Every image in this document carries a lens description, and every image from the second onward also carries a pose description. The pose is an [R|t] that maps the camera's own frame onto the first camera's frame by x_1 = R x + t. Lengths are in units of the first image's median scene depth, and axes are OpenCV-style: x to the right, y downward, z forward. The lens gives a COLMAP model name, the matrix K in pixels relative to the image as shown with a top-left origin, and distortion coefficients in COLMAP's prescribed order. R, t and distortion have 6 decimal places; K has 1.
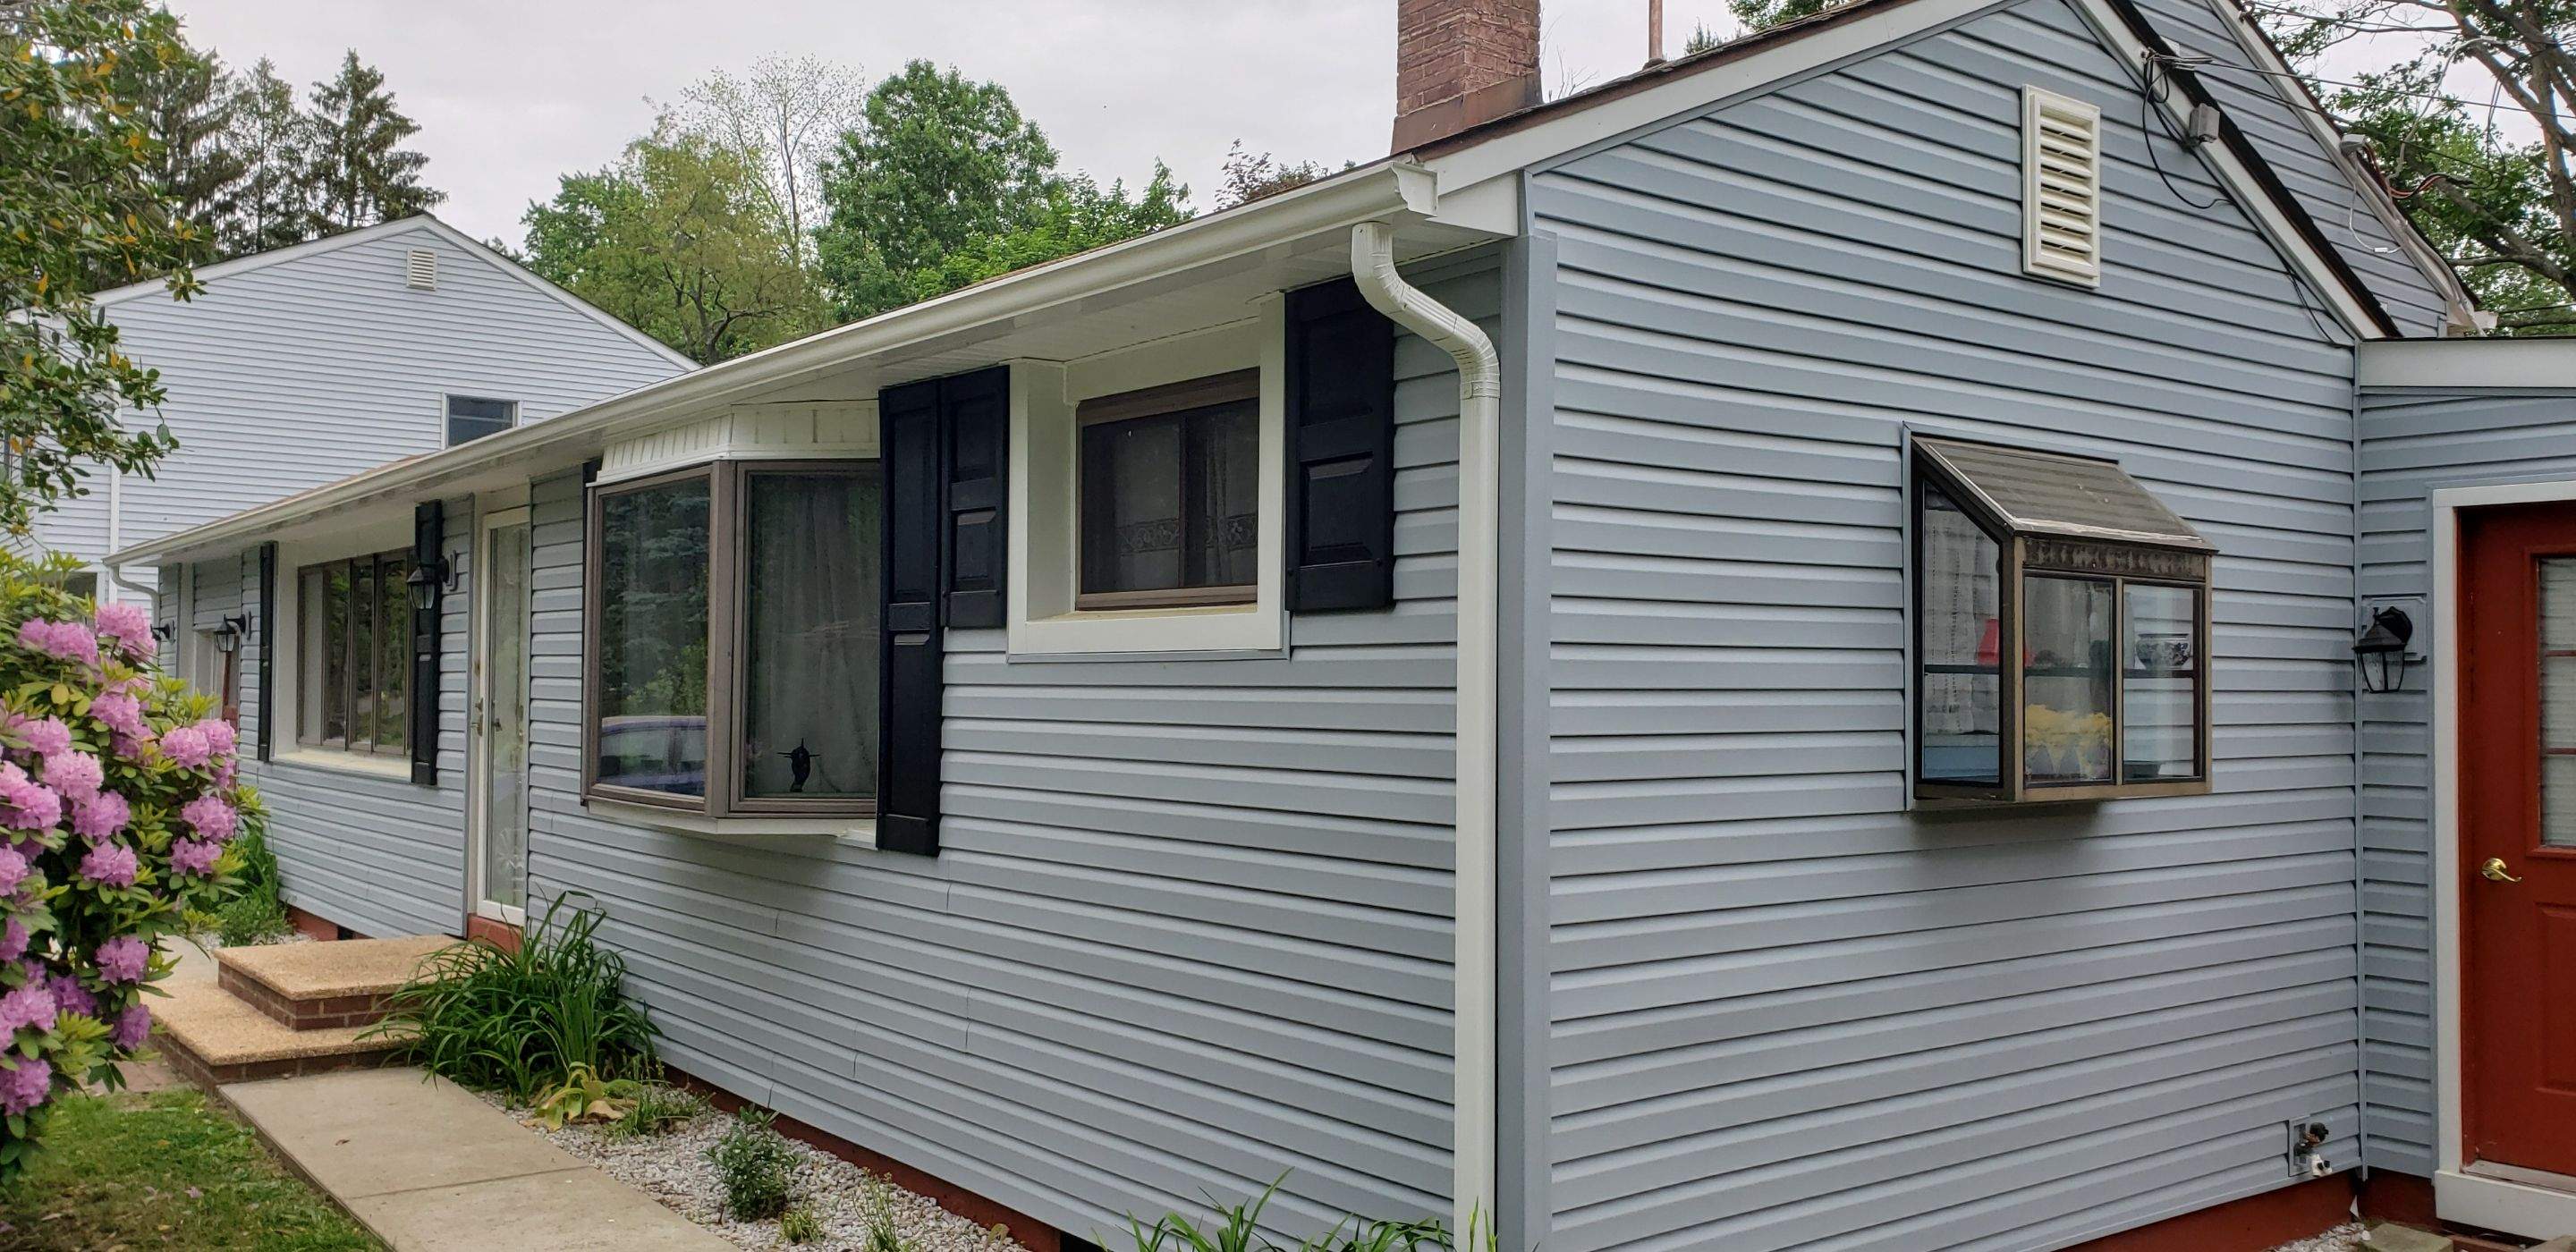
lens RADIAL K [[2057.6, 0, 1296.8], [0, 2057.6, 642.8], [0, 0, 1]] dist [0.030738, -0.006429]
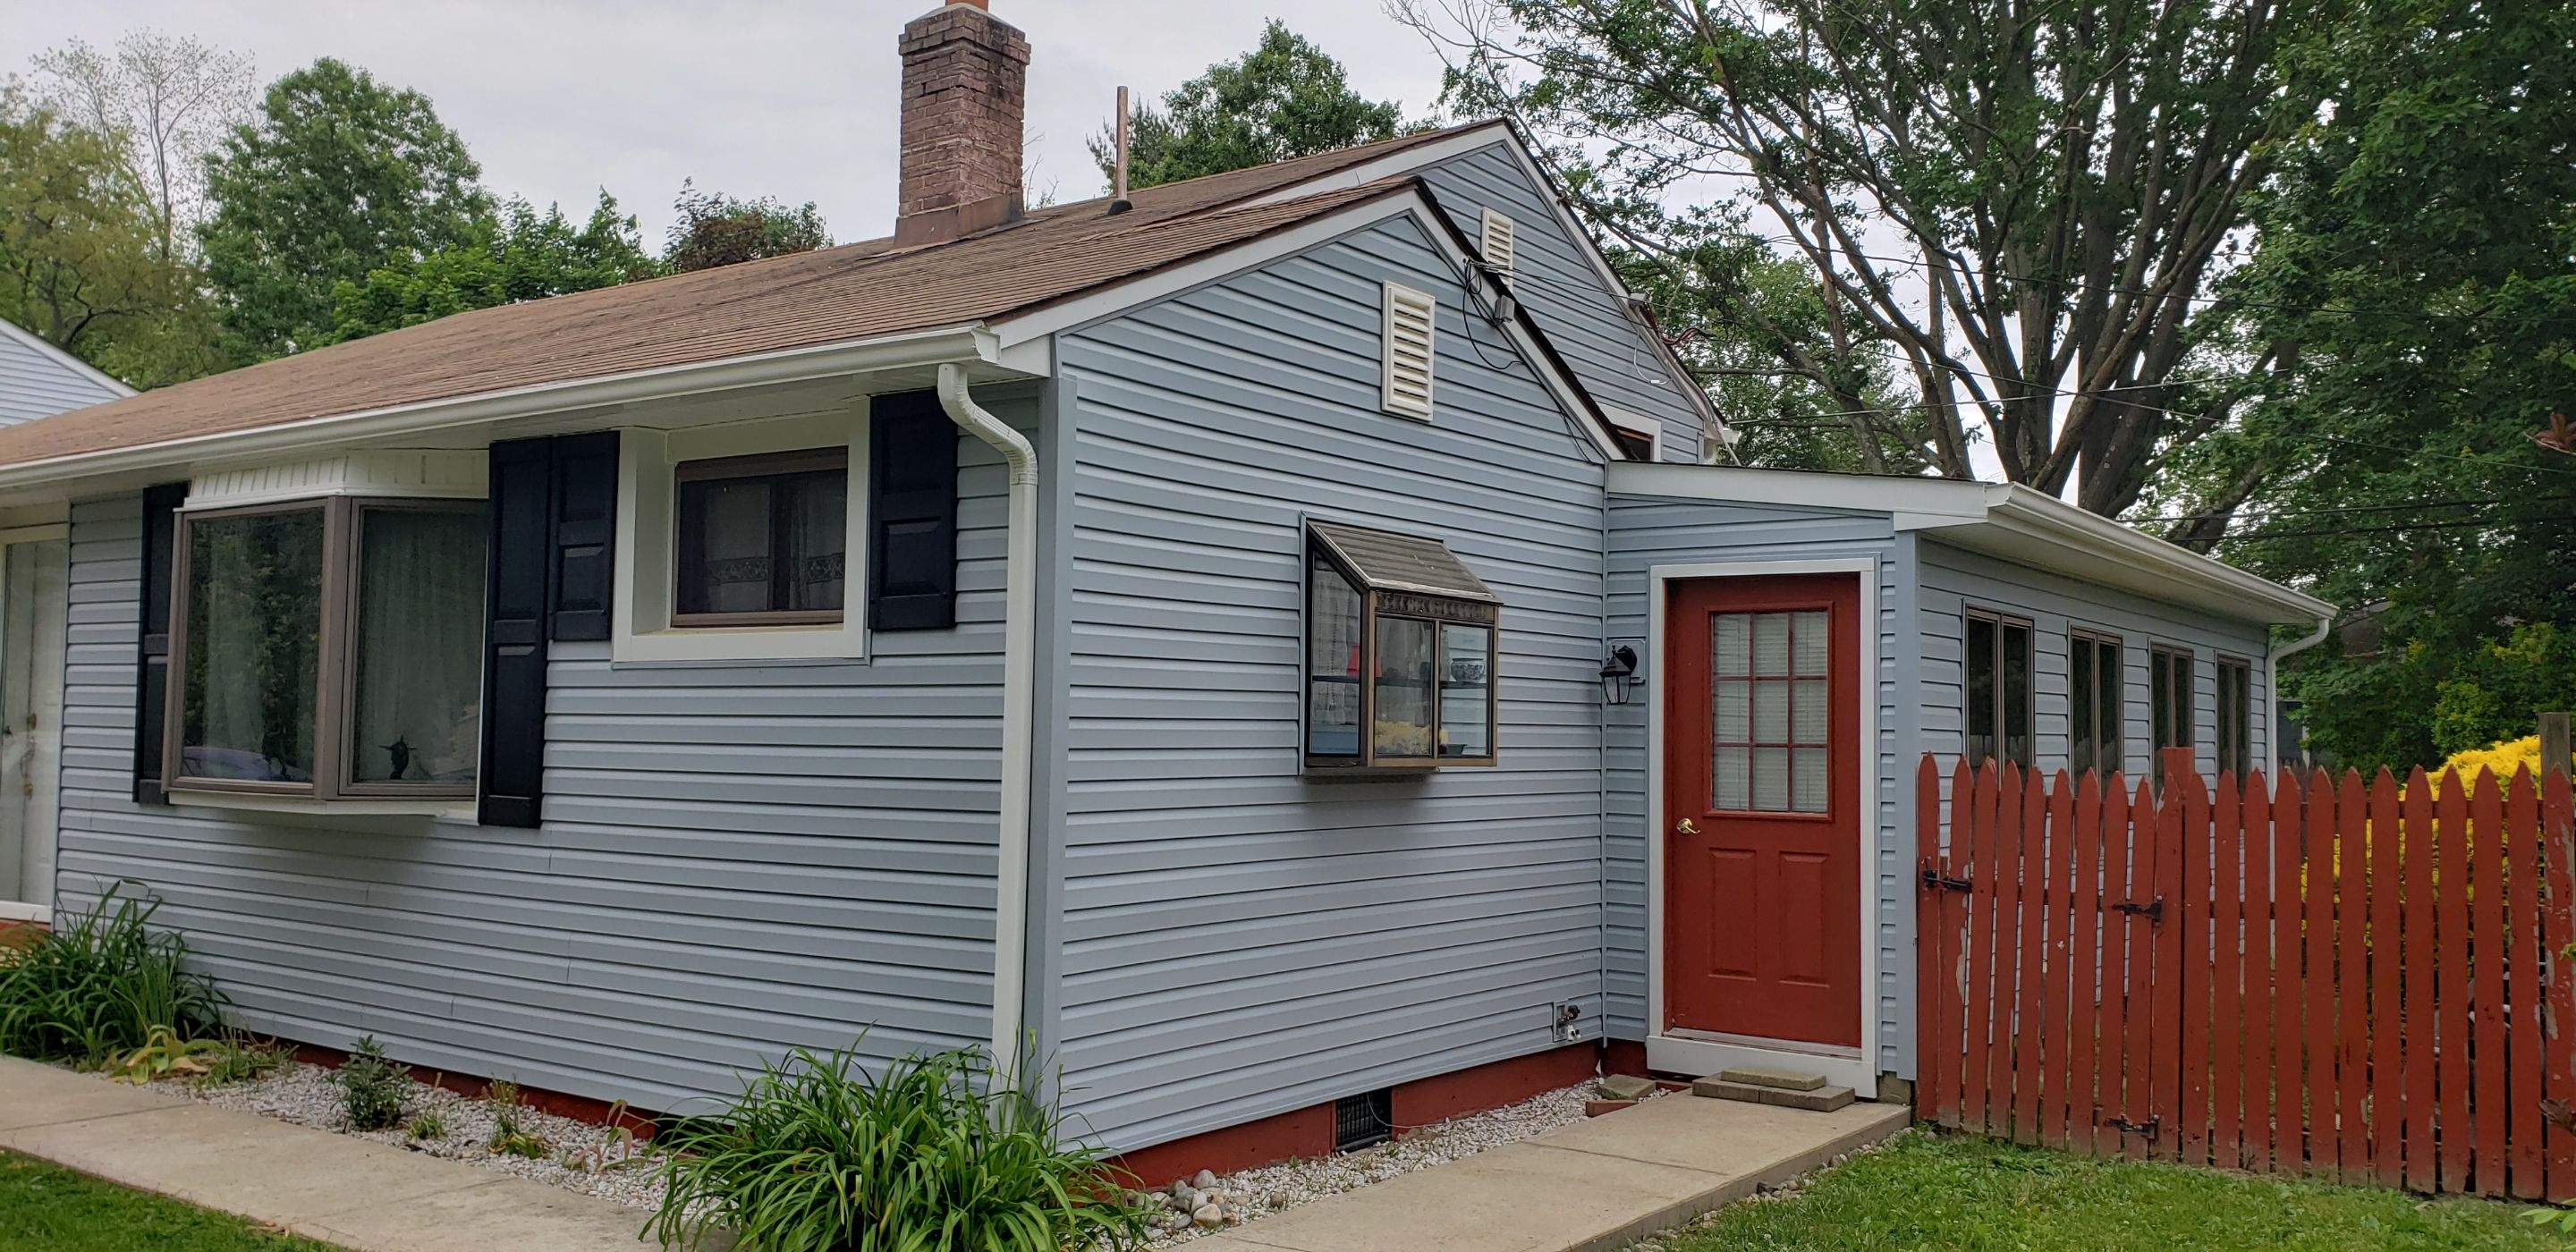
lens RADIAL K [[2030.6, 0, 1245.7], [0, 2030.6, 637.4], [0, 0, 1]] dist [0.141690, -0.213447]
pose [[0.968595, 0.021246, 0.247735, -0.090634], [-0.015550, 0.999568, -0.024924, 0.018166], [-0.248157, 0.020289, 0.968507, -0.349916]]
